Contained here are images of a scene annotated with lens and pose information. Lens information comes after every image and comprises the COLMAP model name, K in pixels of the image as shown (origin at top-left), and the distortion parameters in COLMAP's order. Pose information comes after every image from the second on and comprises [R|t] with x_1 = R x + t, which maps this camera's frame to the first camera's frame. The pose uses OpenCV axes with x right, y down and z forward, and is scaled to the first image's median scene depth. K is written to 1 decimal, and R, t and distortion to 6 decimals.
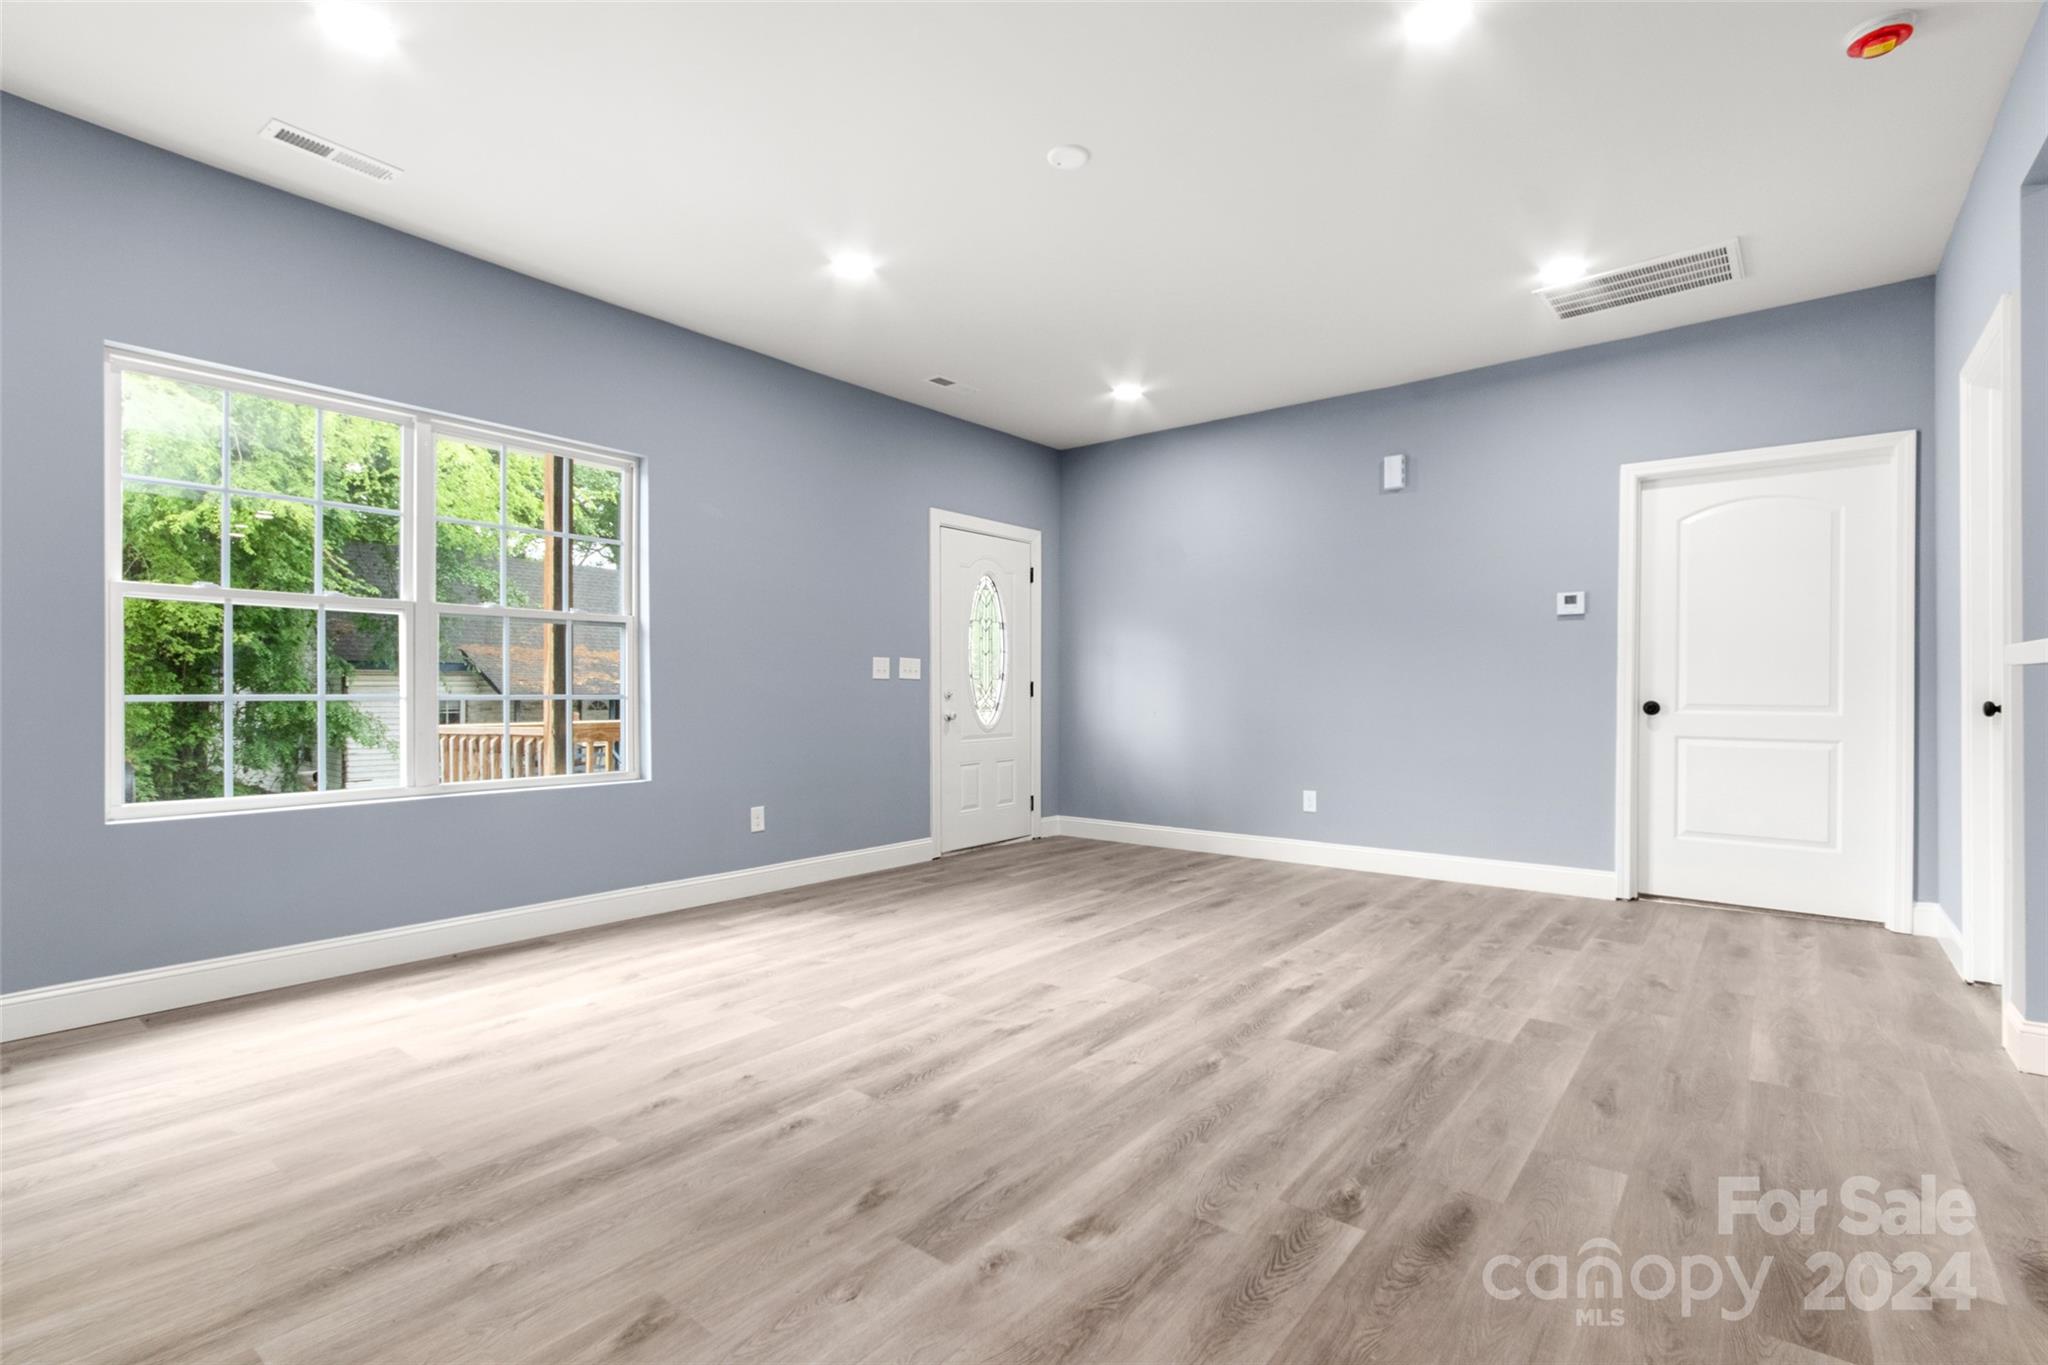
lens RADIAL K [[958.0, 0, 1024.0], [0, 958.0, 682.5], [0, 0, 1]] dist [0.000043, 0.000513]
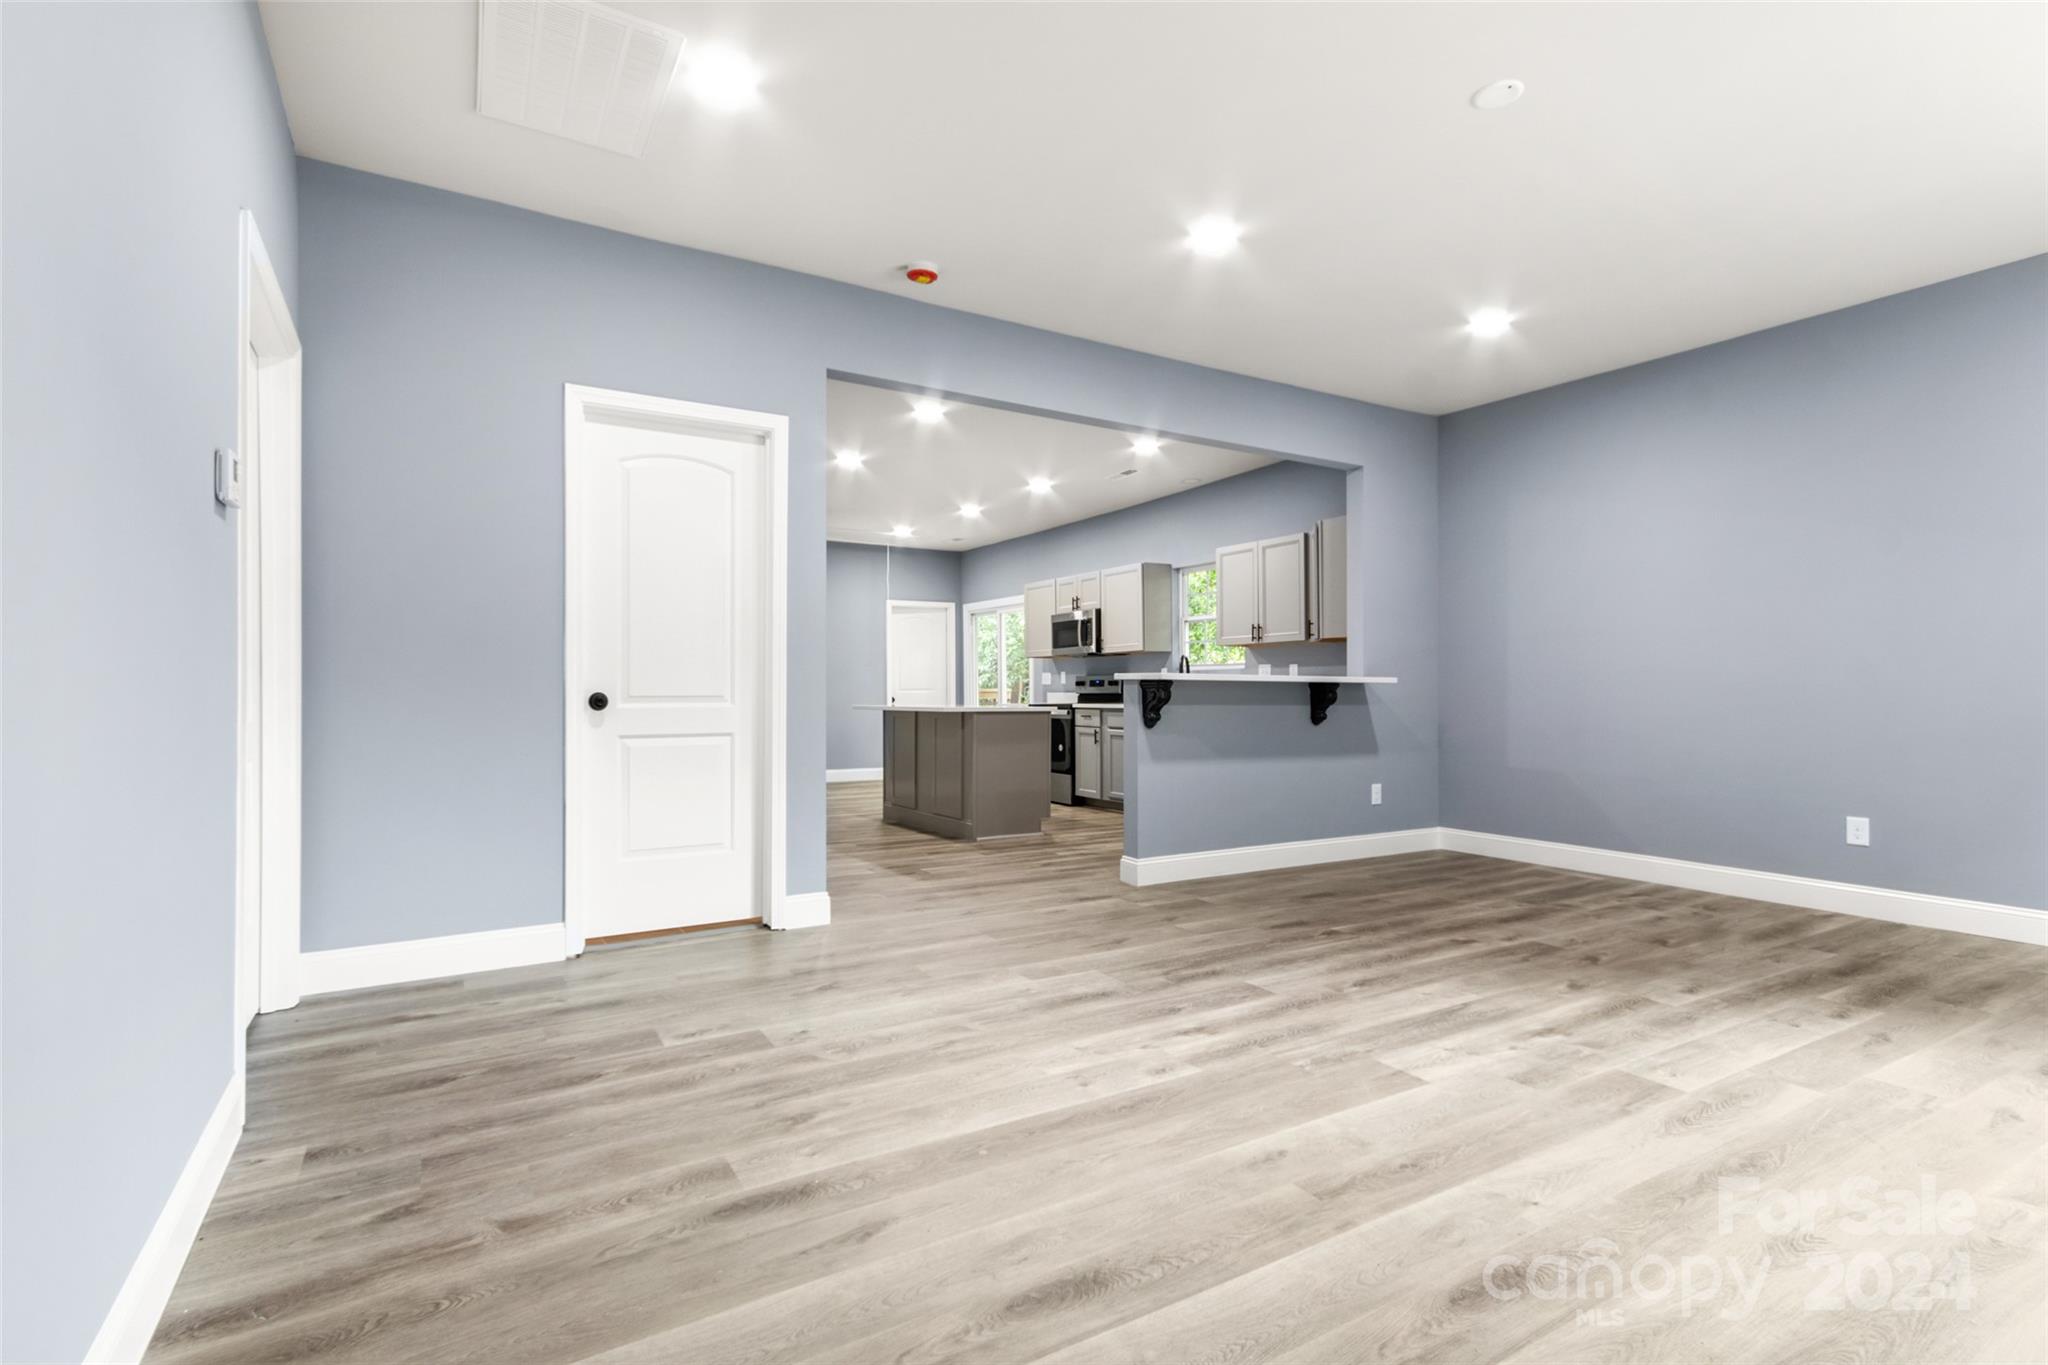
lens RADIAL K [[974.4, 0, 1025.1], [0, 974.4, 700.1], [0, 0, 1]] dist [0.004933, 0.001401]
pose [[-0.938354, -0.006188, 0.345620, 0.136213], [-0.004658, 0.999975, 0.005259, 0.017583], [-0.345644, 0.003325, -0.938360, 1.929770]]
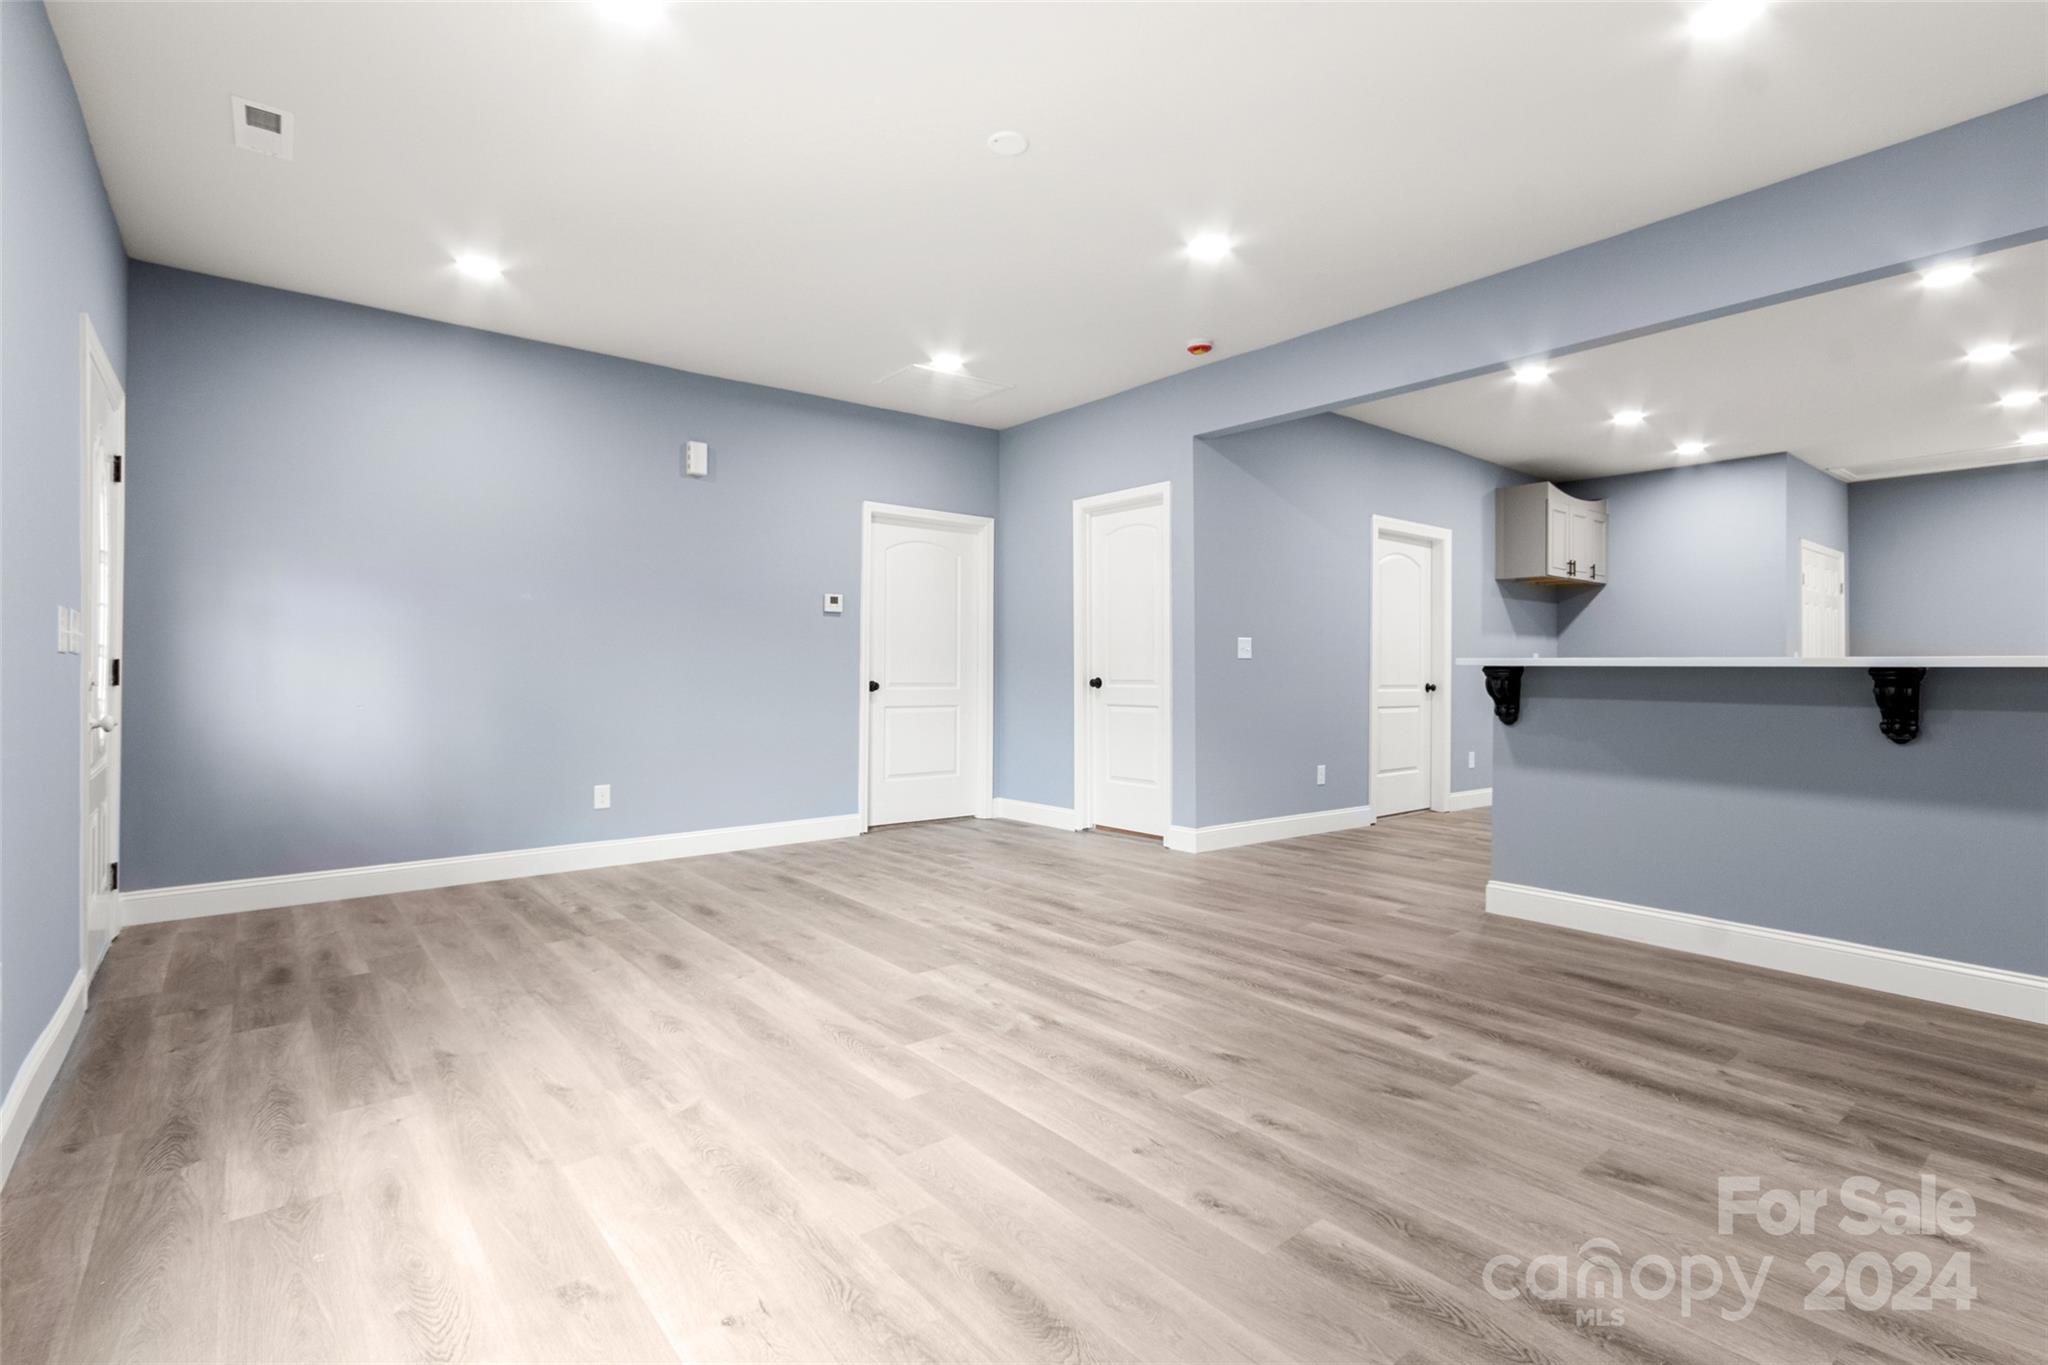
lens RADIAL K [[958.0, 0, 1024.0], [0, 958.0, 682.5], [0, 0, 1]] dist [0.000043, 0.000513]
pose [[0.210071, -0.012916, 0.977601, -0.886696], [-0.007247, 0.999865, 0.014768, -0.000963], [-0.977659, -0.010187, 0.209949, 0.743204]]
